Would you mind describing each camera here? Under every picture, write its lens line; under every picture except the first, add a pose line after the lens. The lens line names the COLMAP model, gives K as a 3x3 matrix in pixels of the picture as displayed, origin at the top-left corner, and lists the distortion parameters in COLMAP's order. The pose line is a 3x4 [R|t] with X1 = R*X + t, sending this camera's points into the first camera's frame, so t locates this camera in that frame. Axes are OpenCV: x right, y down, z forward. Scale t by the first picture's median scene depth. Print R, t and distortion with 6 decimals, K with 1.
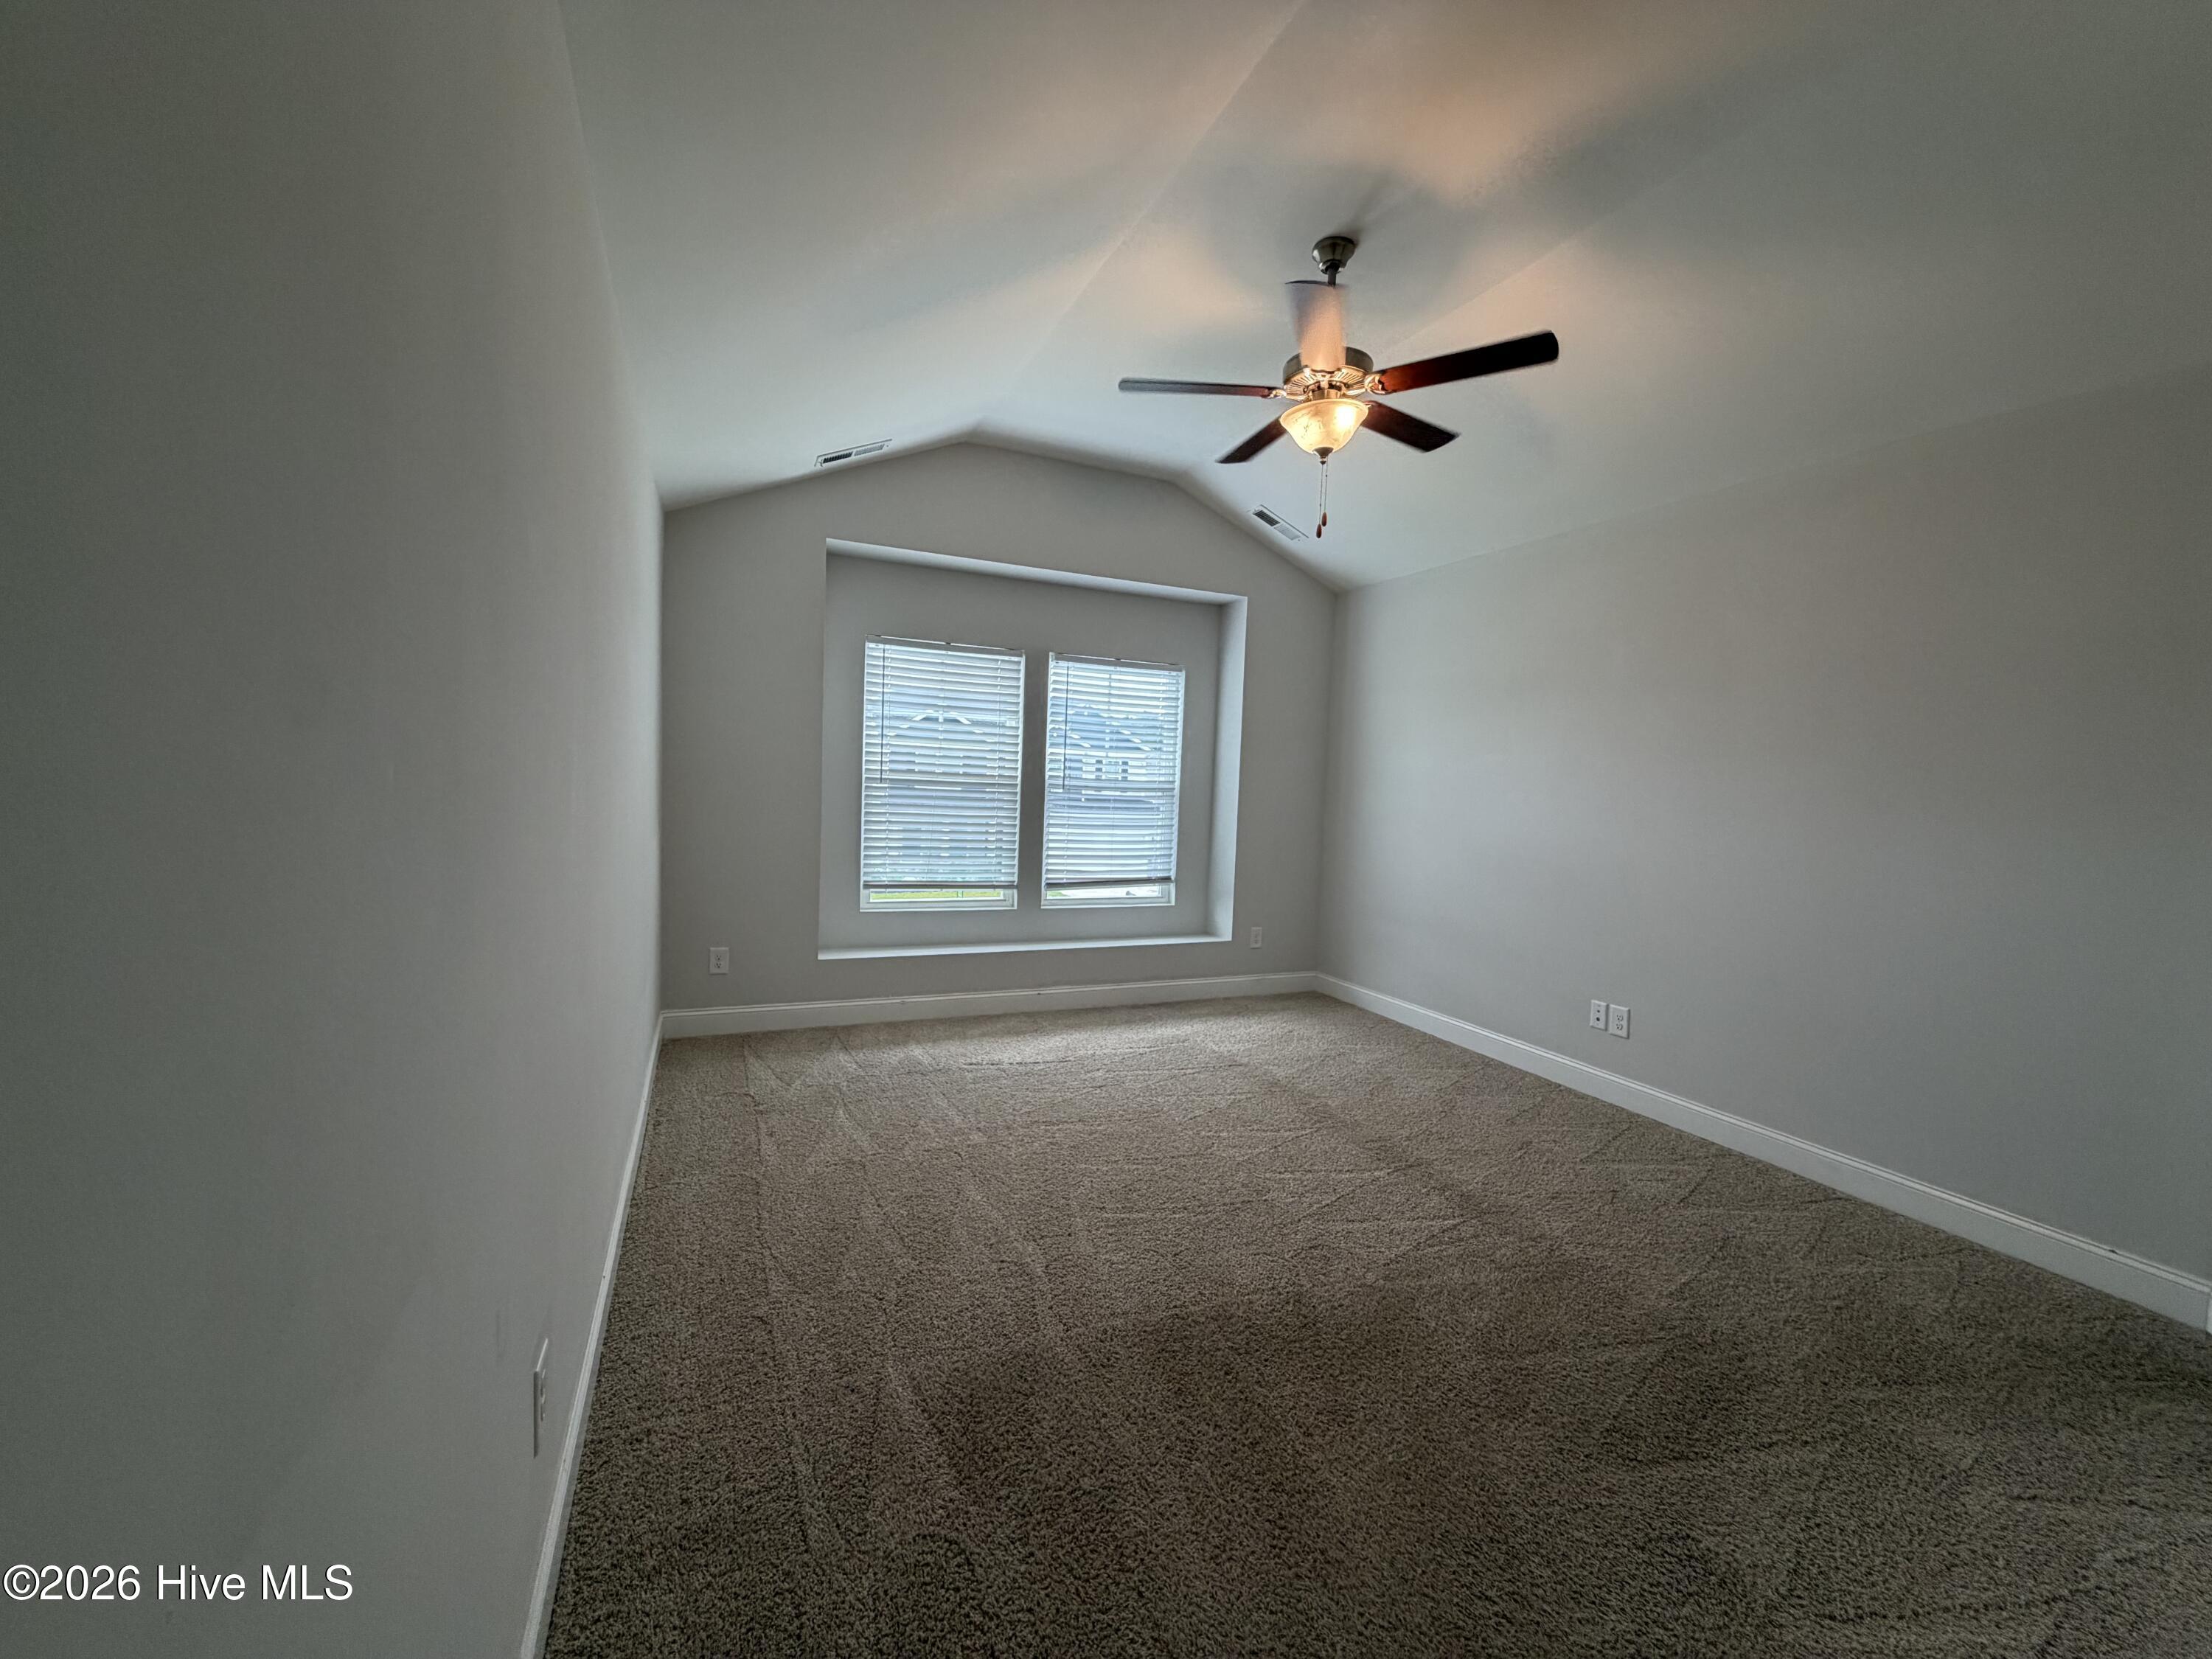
lens RADIAL K [[879.0, 0, 1102.0], [0, 879.0, 827.0], [0, 0, 1]] dist [0.000132, 0.000455]
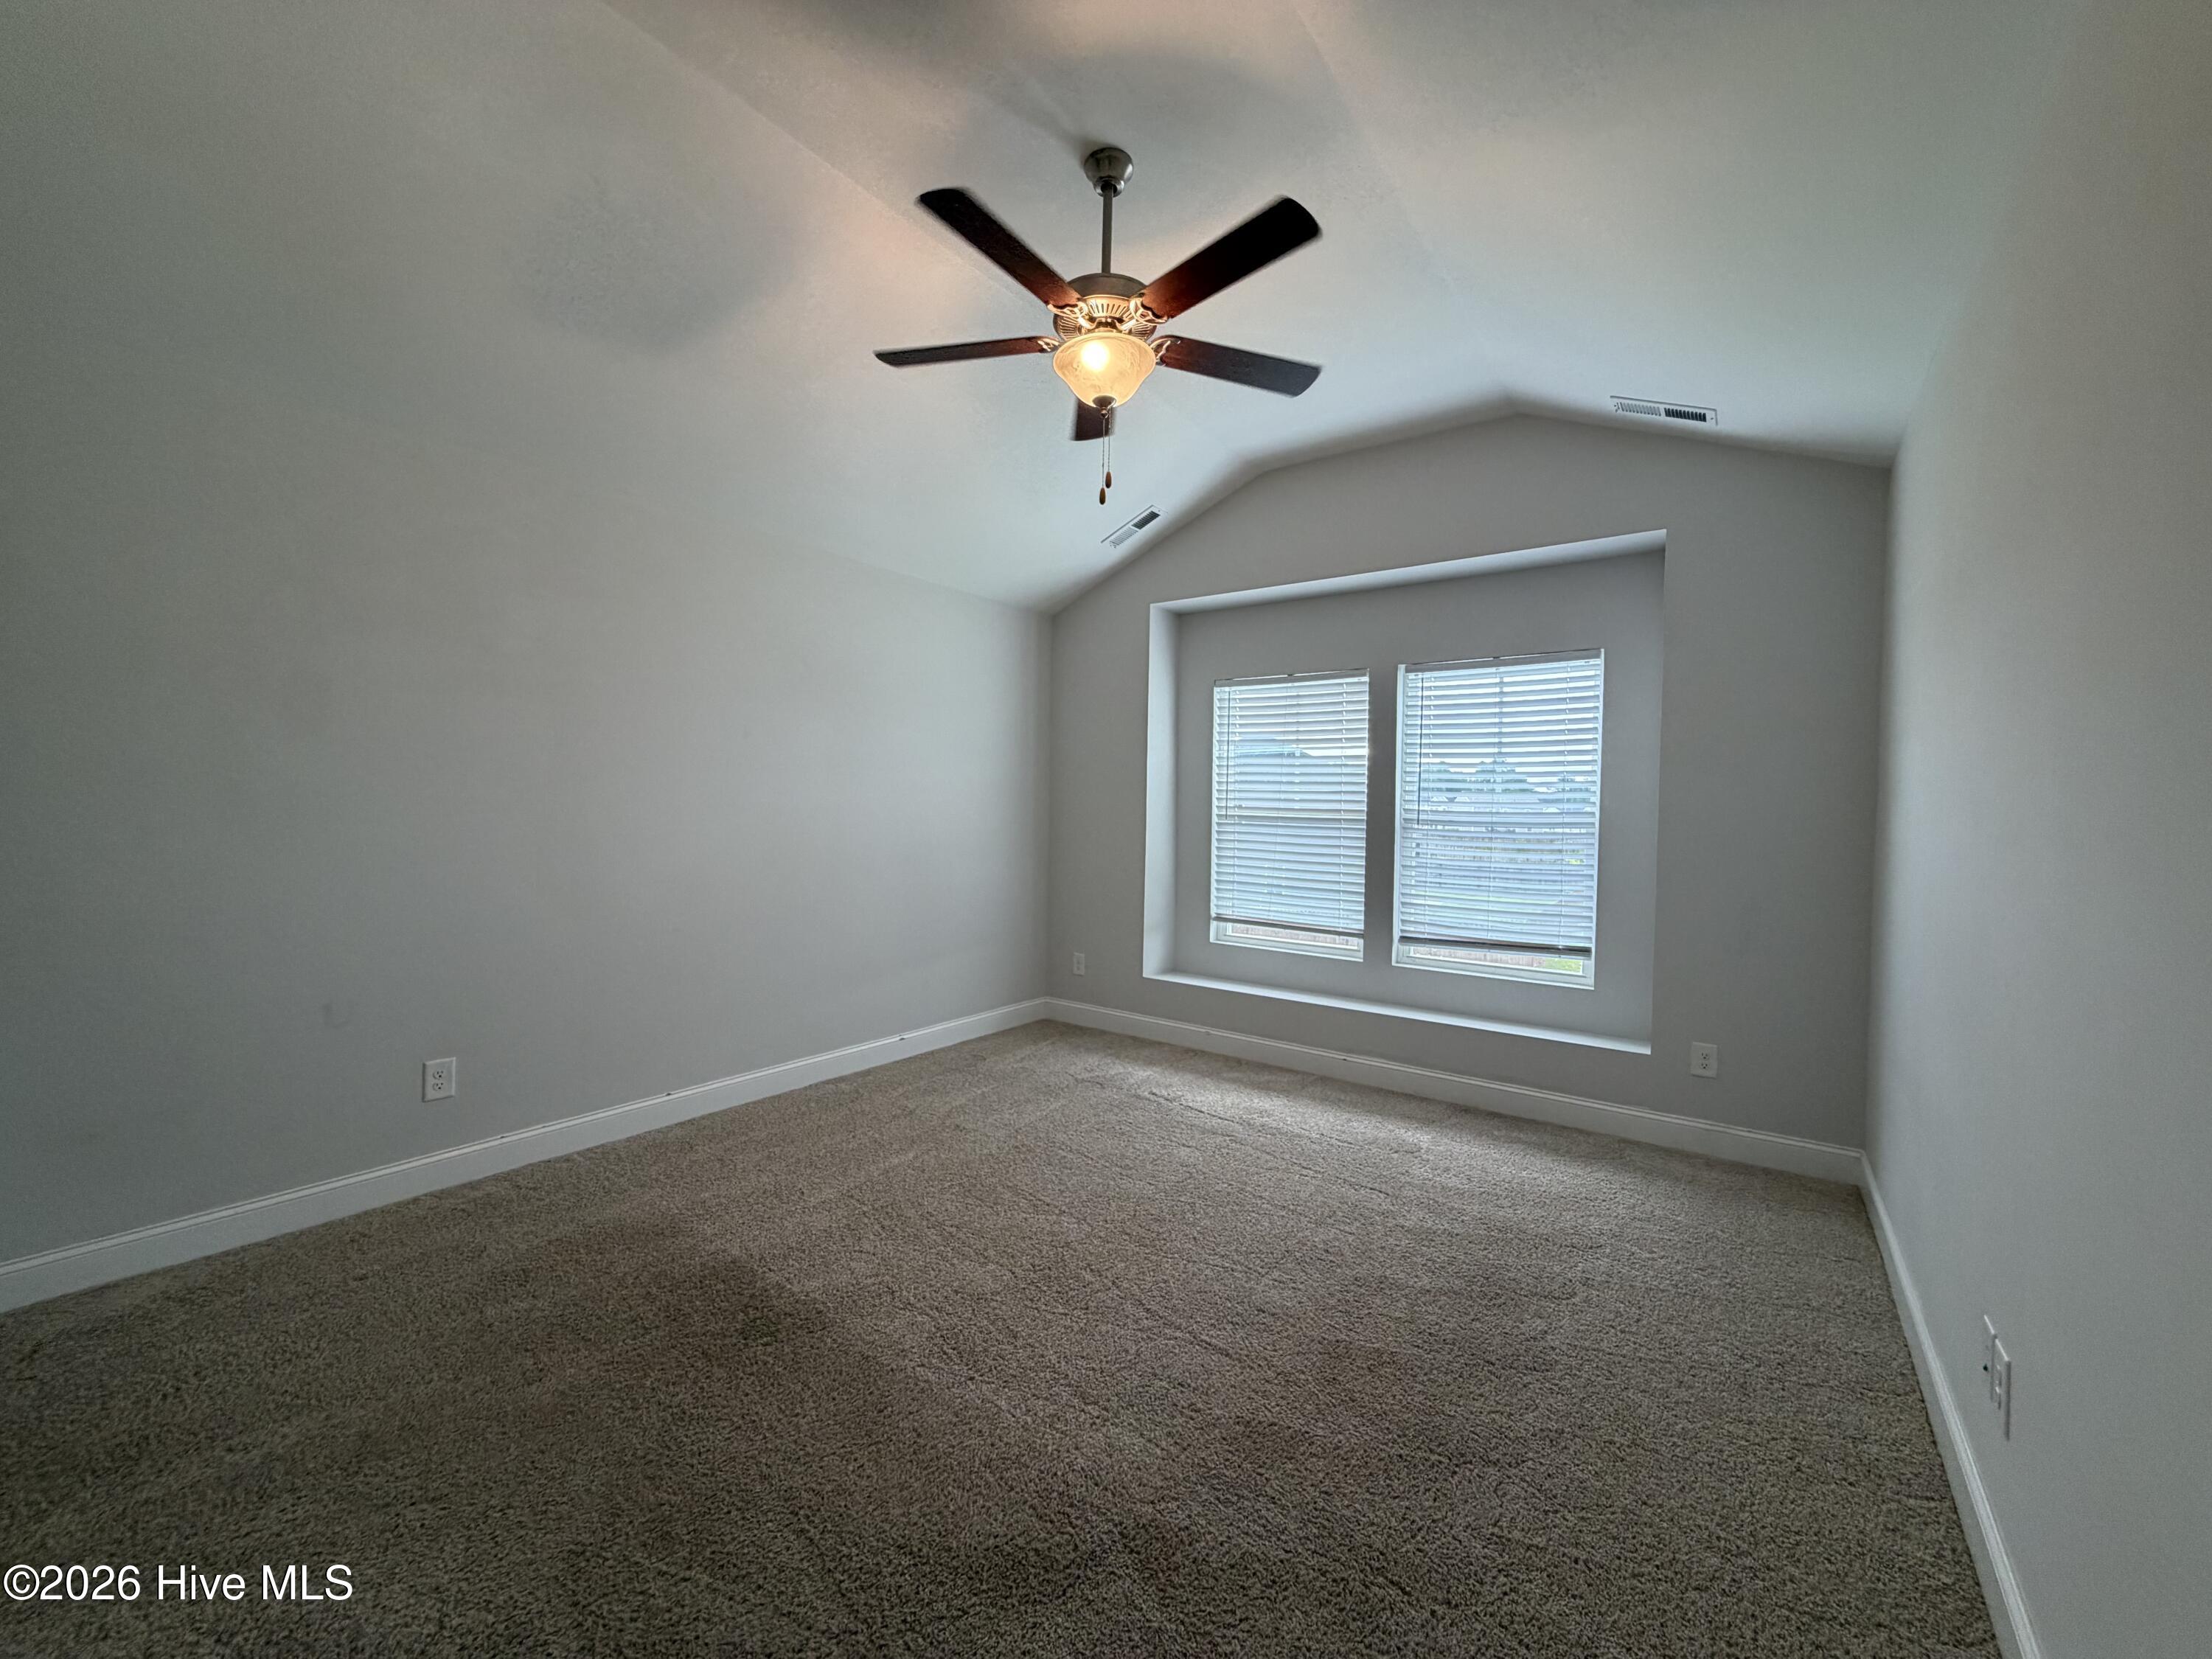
lens RADIAL K [[879.0, 0, 1094.5], [0, 879.0, 827.3], [0, 0, 1]] dist [0.000132, 0.000455]
pose [[0.499119, -0.010980, -0.866464, 0.552923], [-0.047212, 0.998090, -0.039845, 0.007650], [0.865246, 0.060795, 0.497647, 0.339613]]
